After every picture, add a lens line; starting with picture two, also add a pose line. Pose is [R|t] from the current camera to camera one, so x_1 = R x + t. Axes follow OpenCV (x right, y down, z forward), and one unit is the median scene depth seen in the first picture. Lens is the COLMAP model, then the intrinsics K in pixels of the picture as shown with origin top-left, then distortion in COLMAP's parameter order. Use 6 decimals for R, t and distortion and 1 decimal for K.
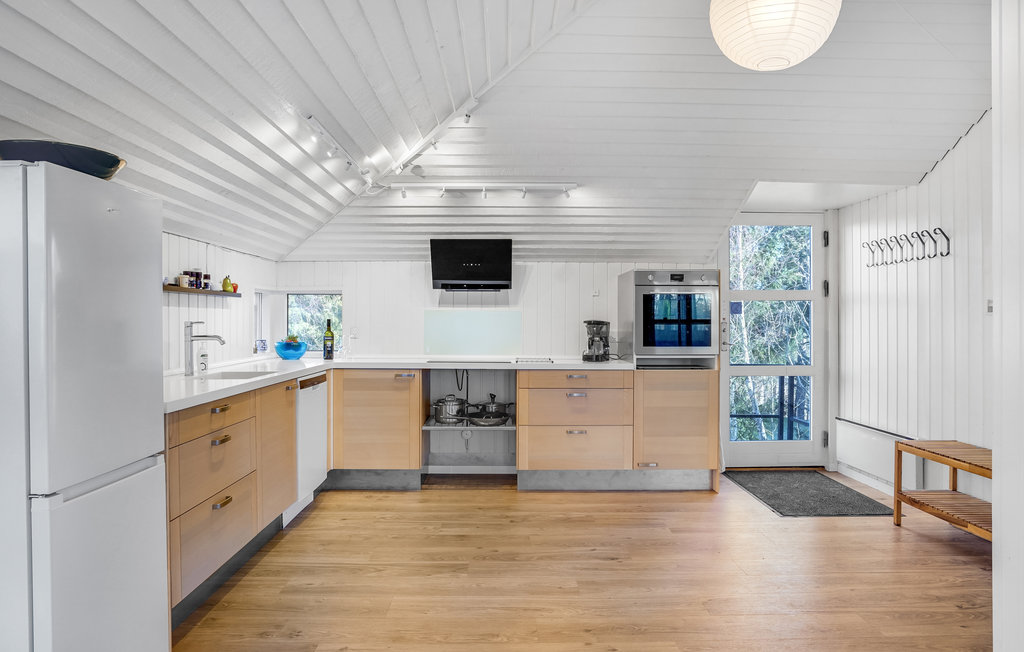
lens RADIAL K [[639.9, 0, 511.5], [0, 639.9, 321.7], [0, 0, 1]] dist [-0.035725, -0.000178]
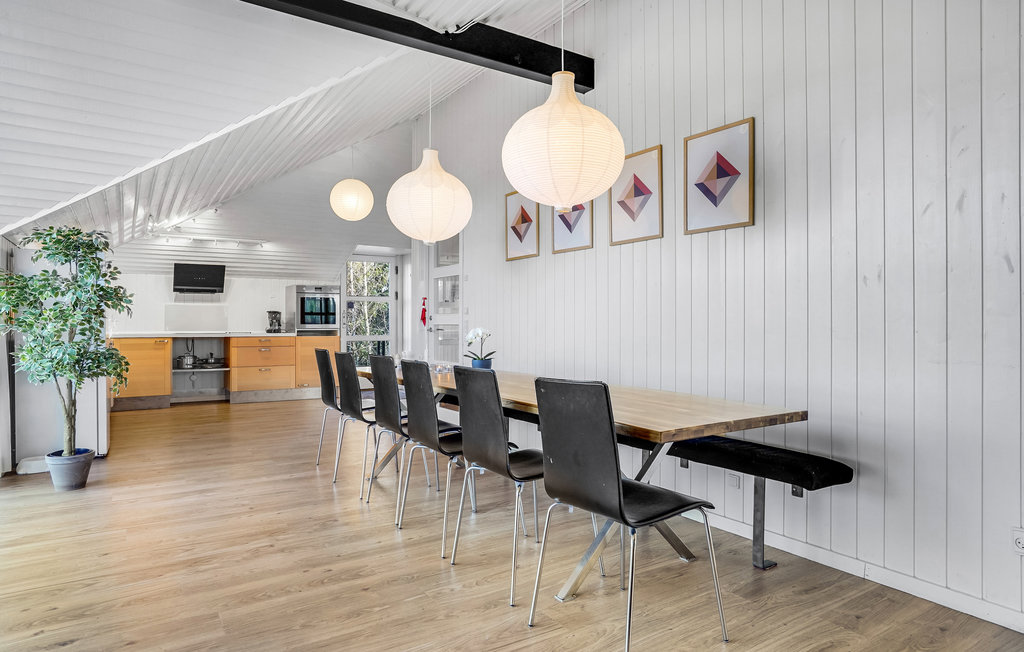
lens RADIAL K [[604.6, 0, 510.7], [0, 604.6, 318.3], [0, 0, 1]] dist [-0.031474, -0.000891]
pose [[0.848458, 0.000951, 0.529262, -0.209355], [0.001902, 0.999986, -0.004846, 0.029571], [-0.529260, 0.005118, 0.848445, -0.842679]]
